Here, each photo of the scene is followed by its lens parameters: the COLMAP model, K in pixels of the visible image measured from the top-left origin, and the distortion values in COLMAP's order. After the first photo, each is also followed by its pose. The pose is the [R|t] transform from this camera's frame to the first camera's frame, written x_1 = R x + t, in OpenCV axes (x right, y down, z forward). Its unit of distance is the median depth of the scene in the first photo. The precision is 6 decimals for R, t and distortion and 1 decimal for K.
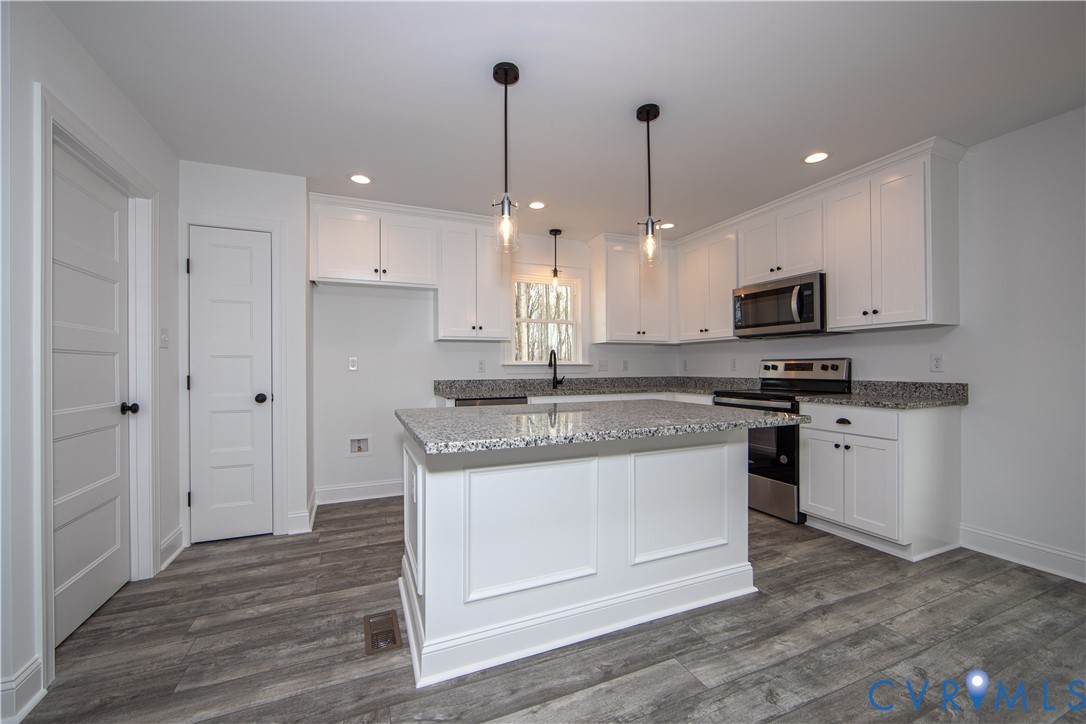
lens RADIAL K [[445.4, 0, 542.4], [0, 445.4, 364.7], [0, 0, 1]] dist [-0.011493, 0.000189]
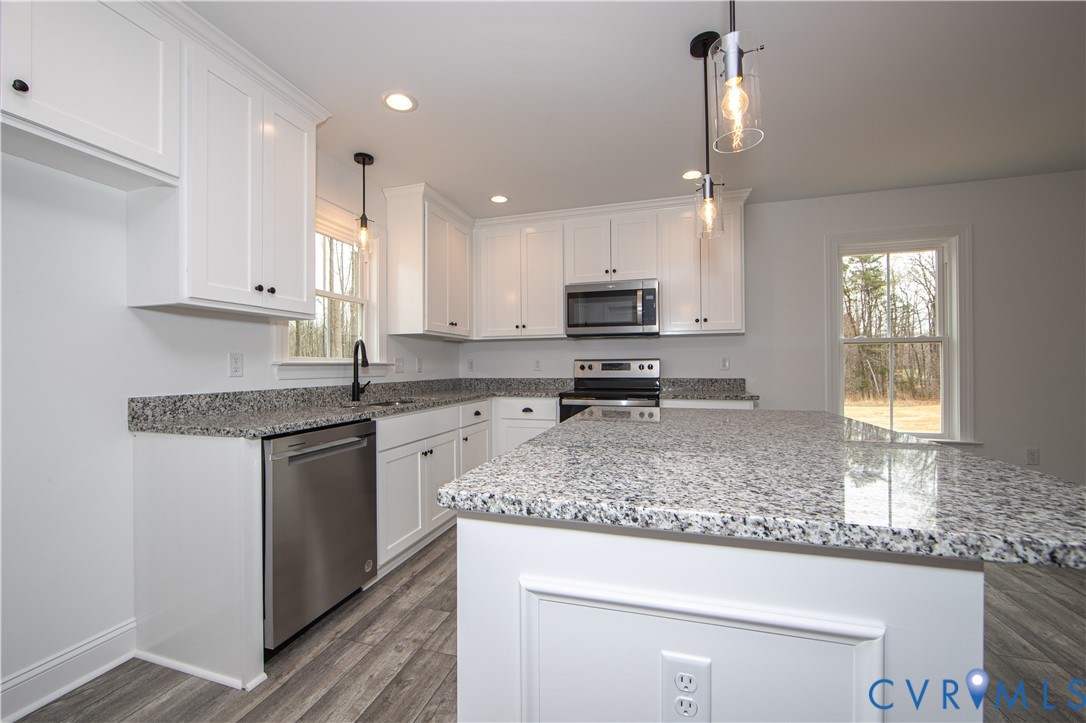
lens RADIAL K [[445.4, 0, 542.4], [0, 445.4, 364.2], [0, 0, 1]] dist [-0.011493, 0.000189]
pose [[0.629625, 0.004170, 0.776888, -0.340632], [-0.000455, 0.999987, -0.004999, 0.004361], [-0.776899, 0.002794, 0.629619, 0.435767]]
